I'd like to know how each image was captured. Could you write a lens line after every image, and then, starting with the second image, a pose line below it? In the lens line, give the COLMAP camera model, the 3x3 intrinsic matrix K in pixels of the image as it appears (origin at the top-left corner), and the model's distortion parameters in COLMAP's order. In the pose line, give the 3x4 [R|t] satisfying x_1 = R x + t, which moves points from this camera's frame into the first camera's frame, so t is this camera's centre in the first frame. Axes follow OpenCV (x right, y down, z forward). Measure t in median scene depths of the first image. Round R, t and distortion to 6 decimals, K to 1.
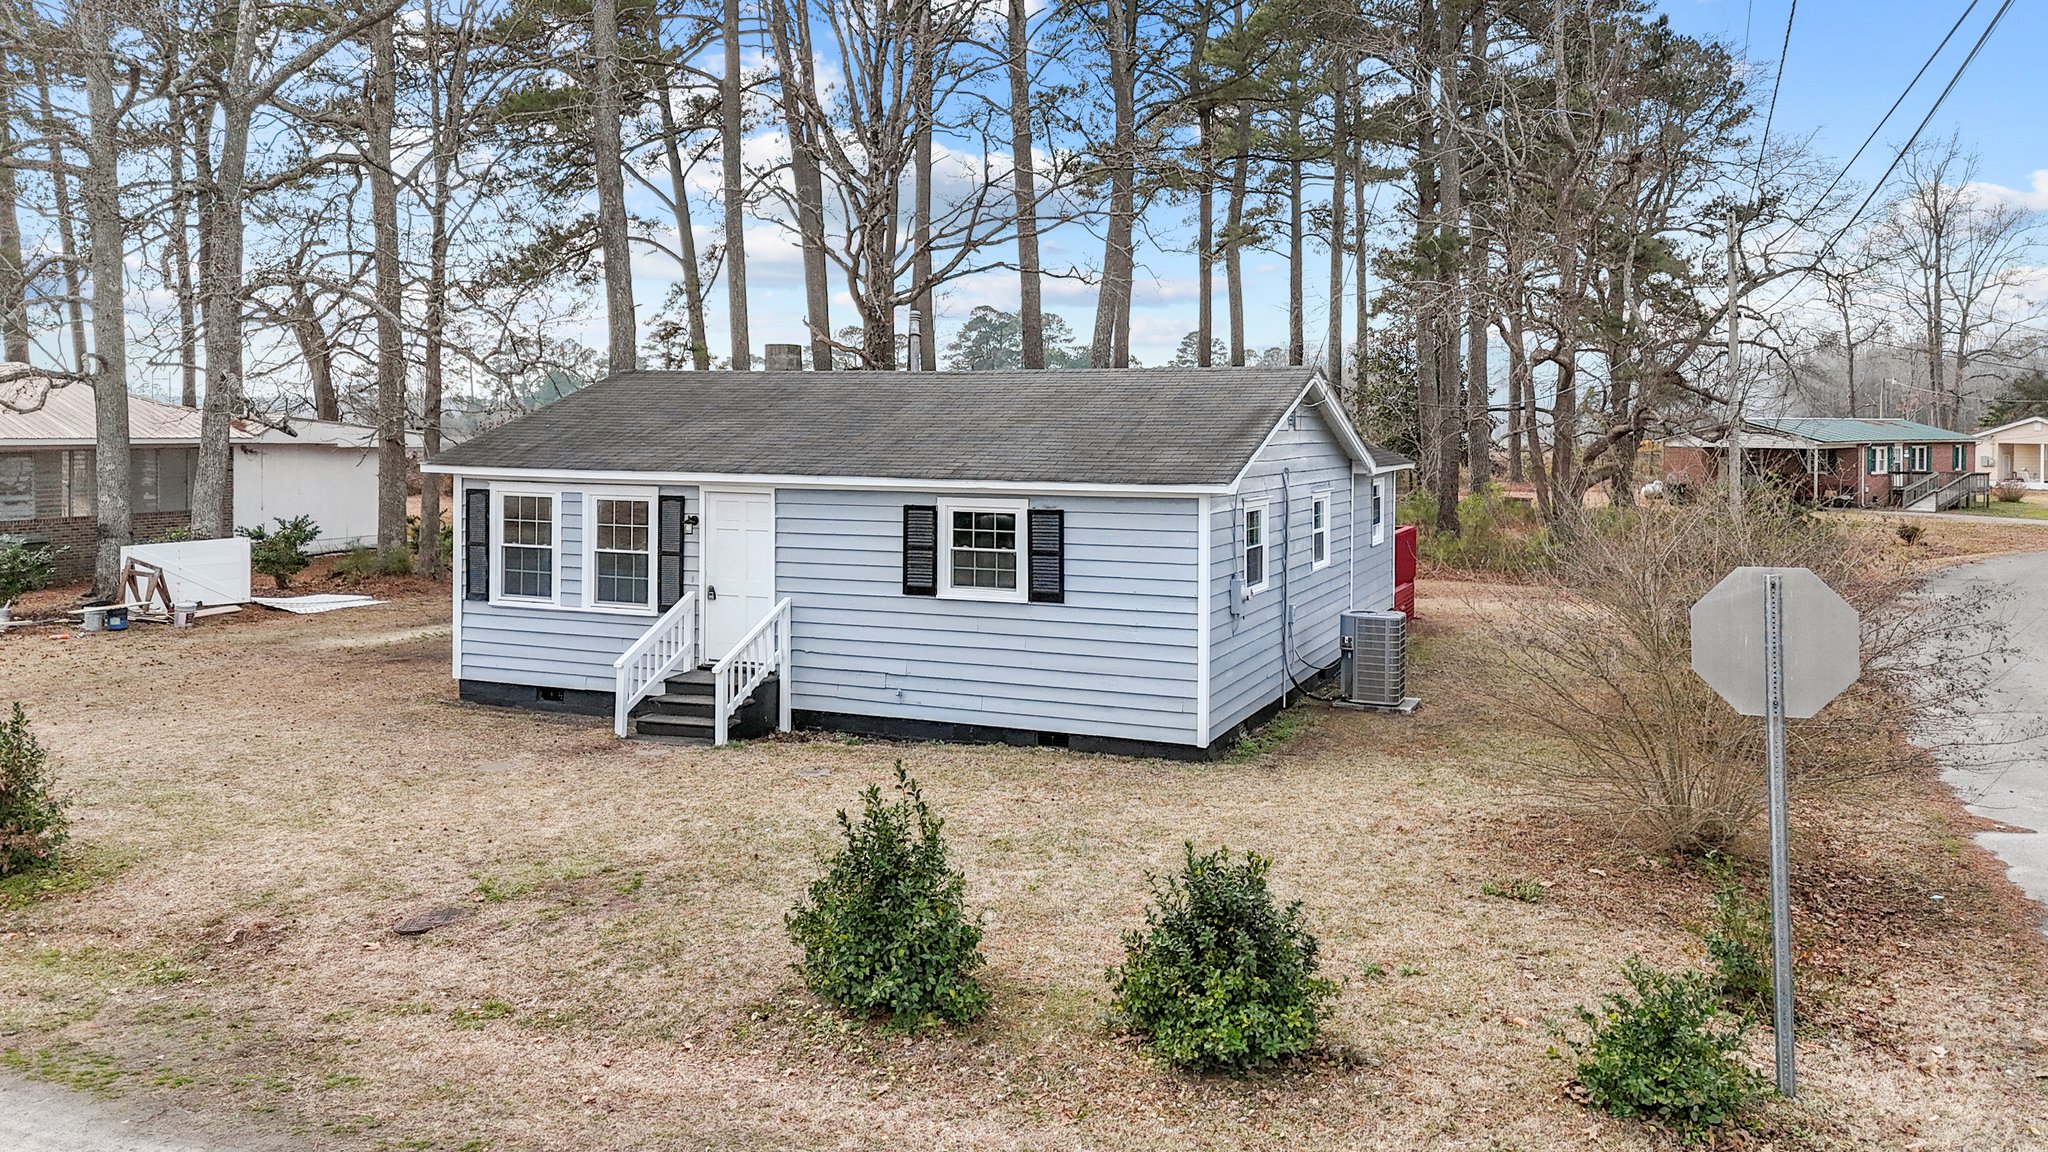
lens RADIAL K [[1547.7, 0, 1026.9], [0, 1547.7, 439.1], [0, 0, 1]] dist [0.042571, -0.000548]
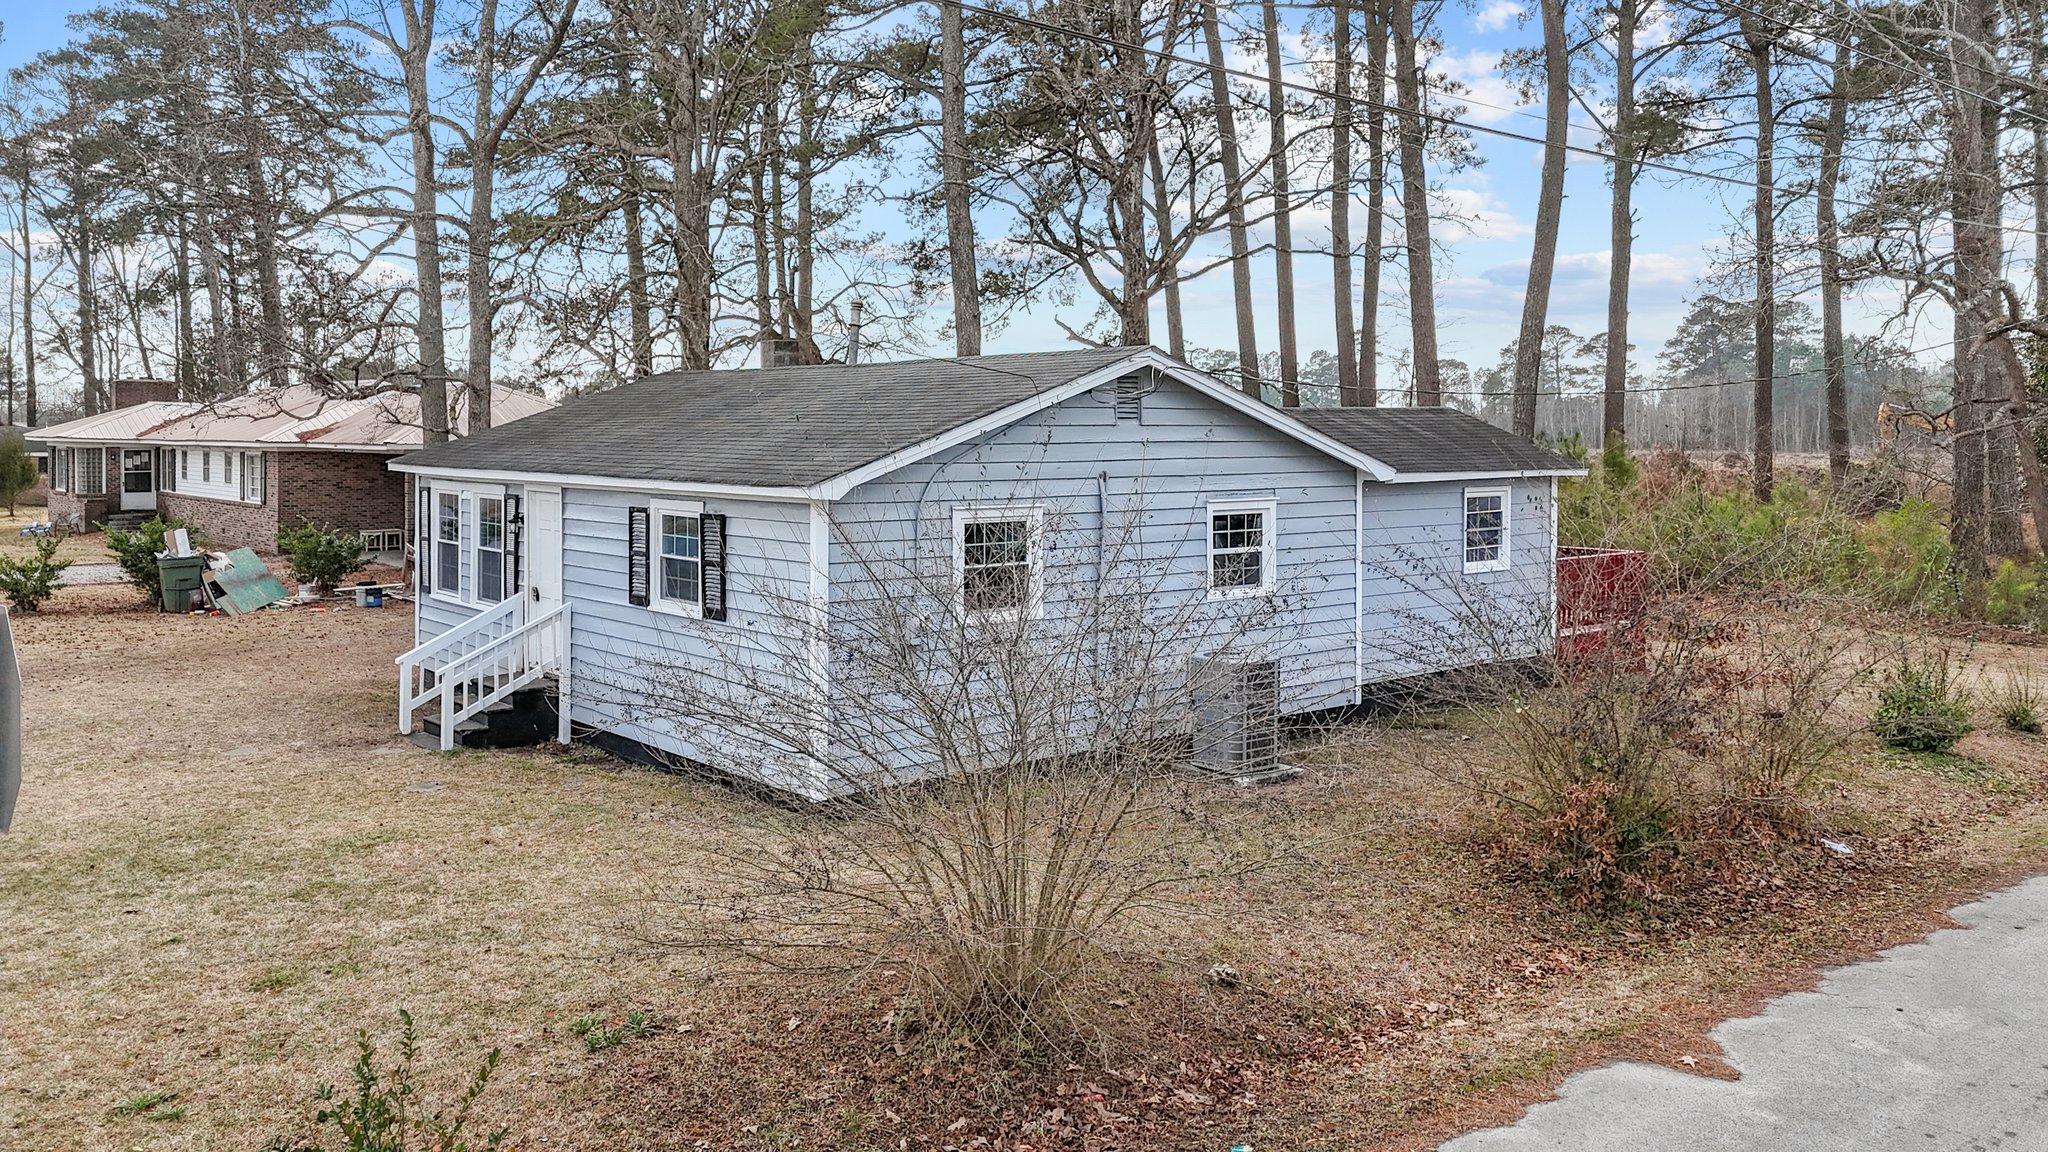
lens RADIAL K [[1547.7, 0, 1026.9], [0, 1547.7, 439.1], [0, 0, 1]] dist [0.042571, -0.000548]
pose [[0.896685, -0.003460, -0.442655, 0.521243], [0.001710, 0.999989, -0.004354, 0.006700], [0.442665, 0.003147, 0.896681, 0.270611]]
